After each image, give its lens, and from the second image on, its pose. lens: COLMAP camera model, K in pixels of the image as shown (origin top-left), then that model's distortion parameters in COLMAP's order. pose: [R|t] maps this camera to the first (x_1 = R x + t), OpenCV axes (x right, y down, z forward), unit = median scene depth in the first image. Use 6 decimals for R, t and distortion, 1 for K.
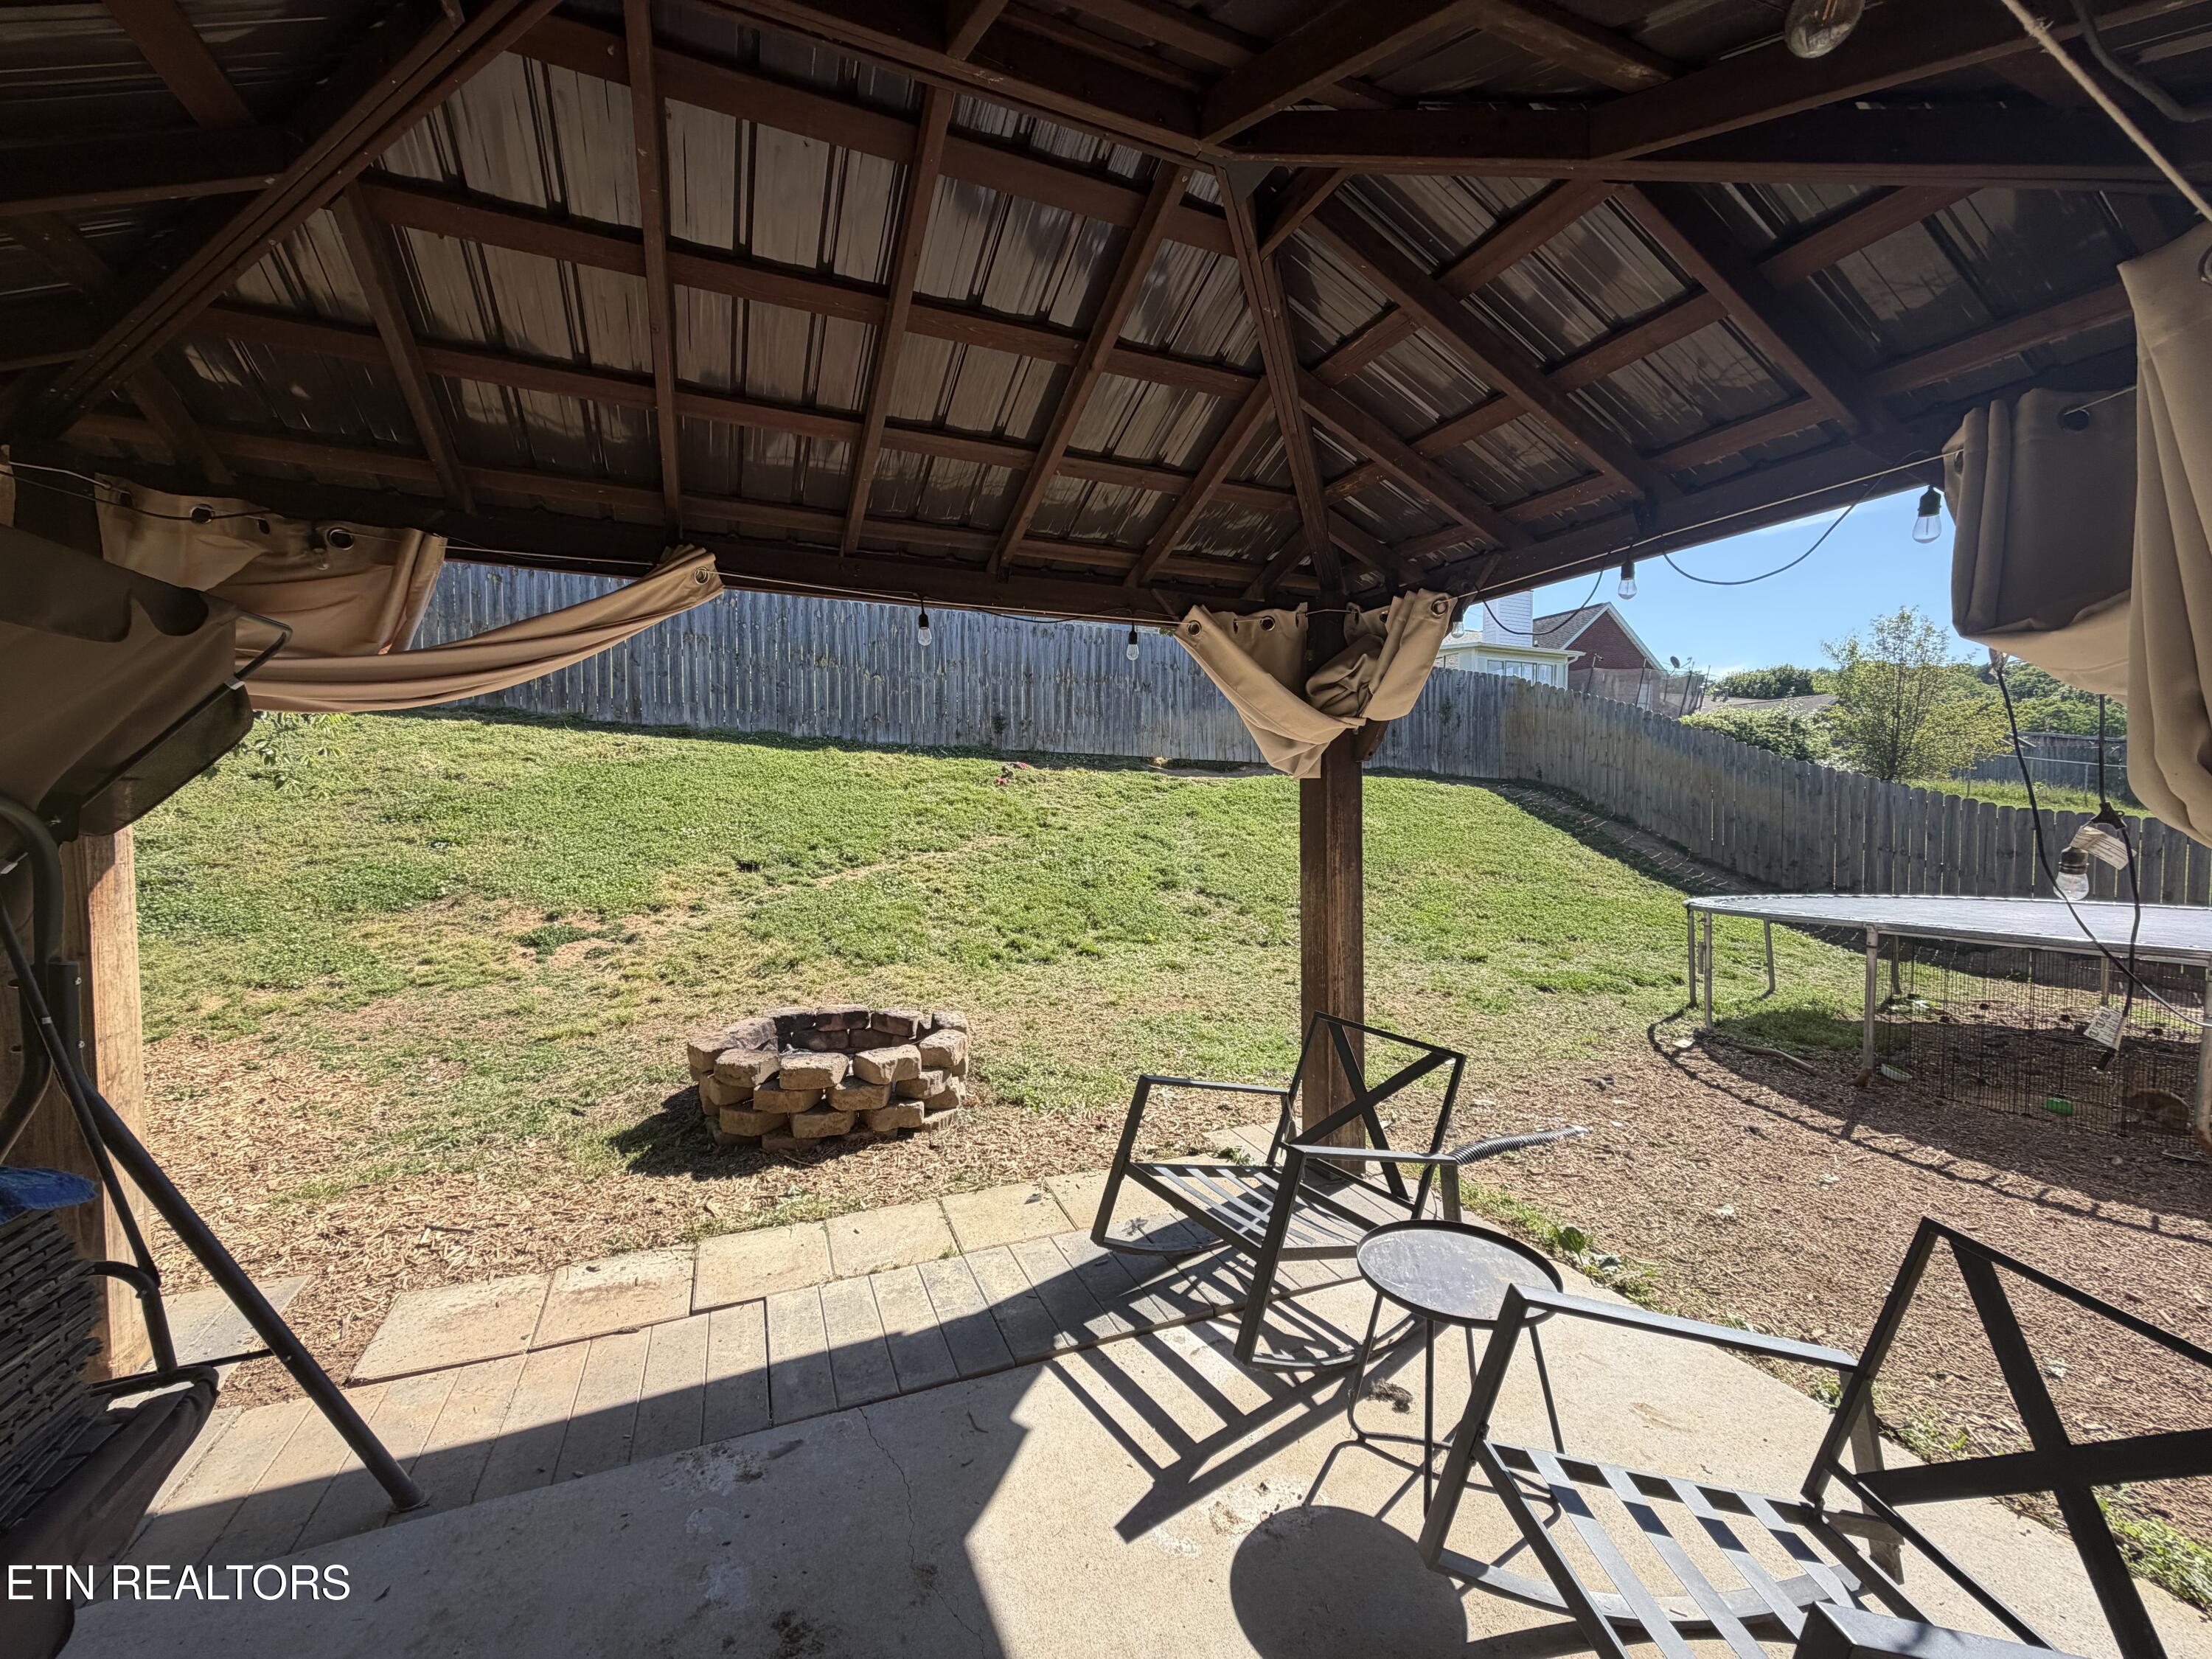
lens RADIAL K [[878.0, 0, 1107.6], [0, 878.0, 835.3], [0, 0, 1]] dist [0.000155, 0.000086]
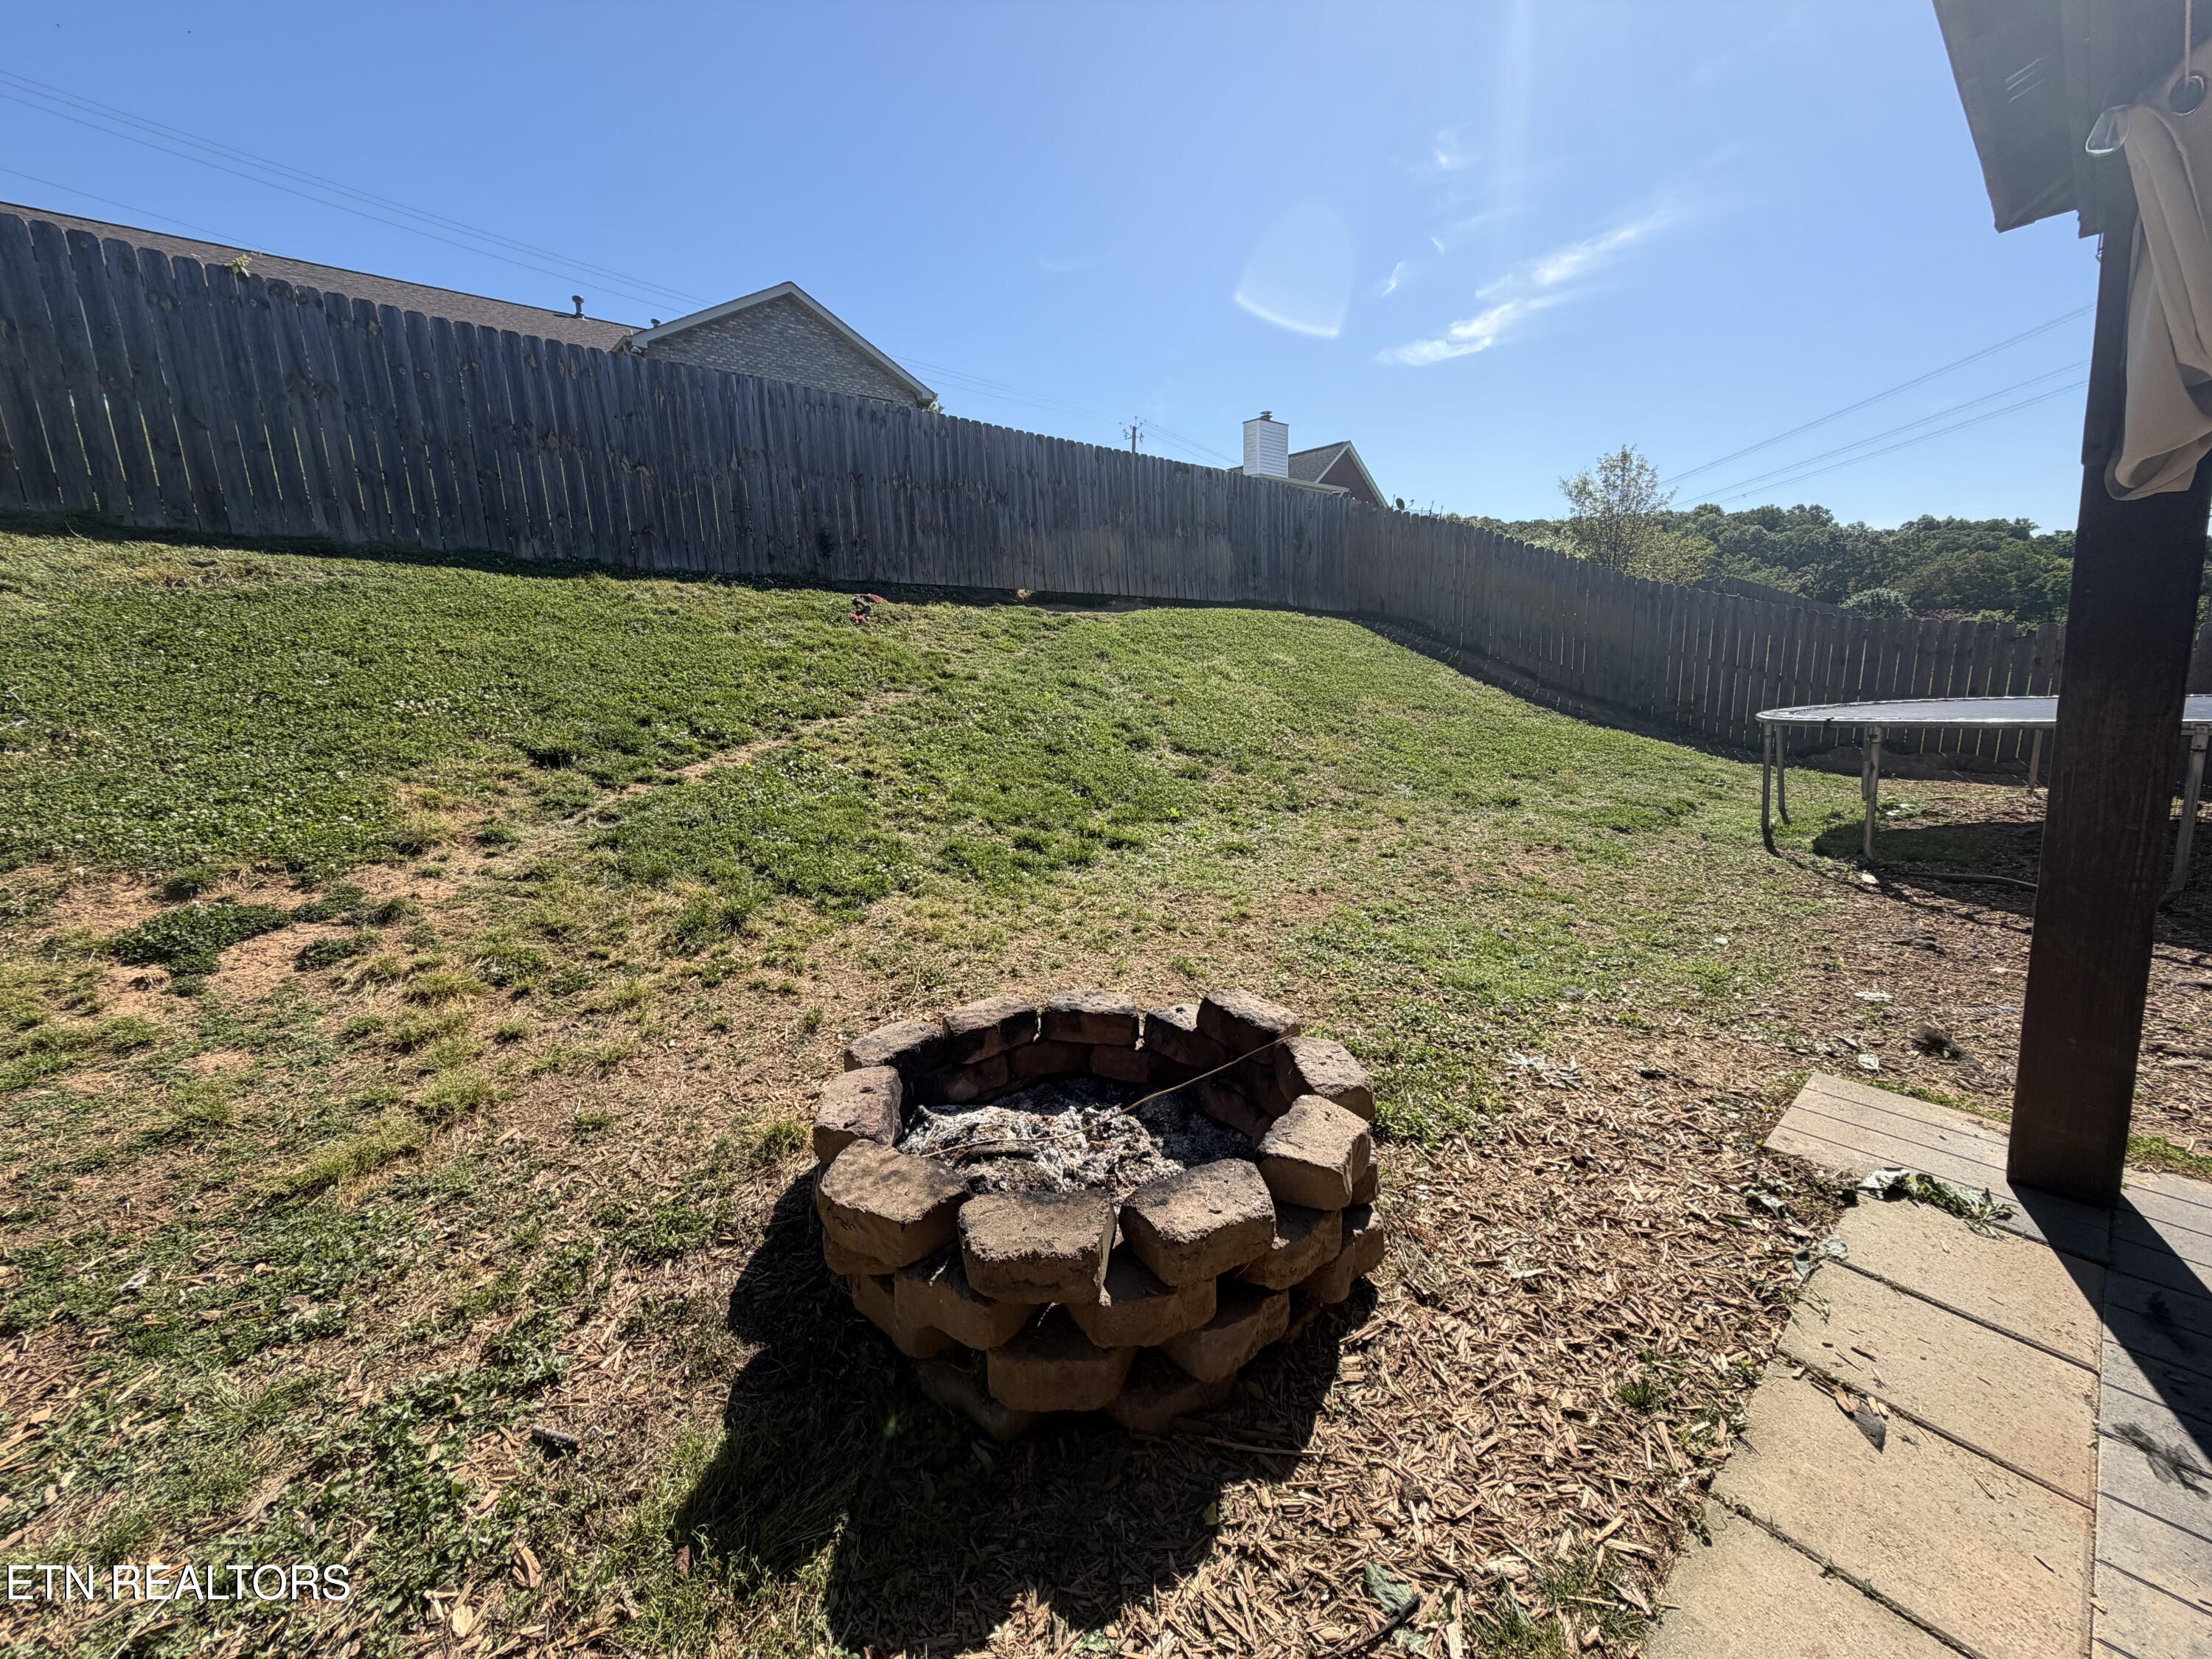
lens RADIAL K [[878.0, 0, 1105.7], [0, 878.0, 830.4], [0, 0, 1]] dist [0.000155, 0.000086]
pose [[0.946171, -0.099512, 0.307991, -0.274278], [0.051297, 0.985641, 0.160874, 0.007658], [-0.319577, -0.136416, 0.937689, 0.358553]]
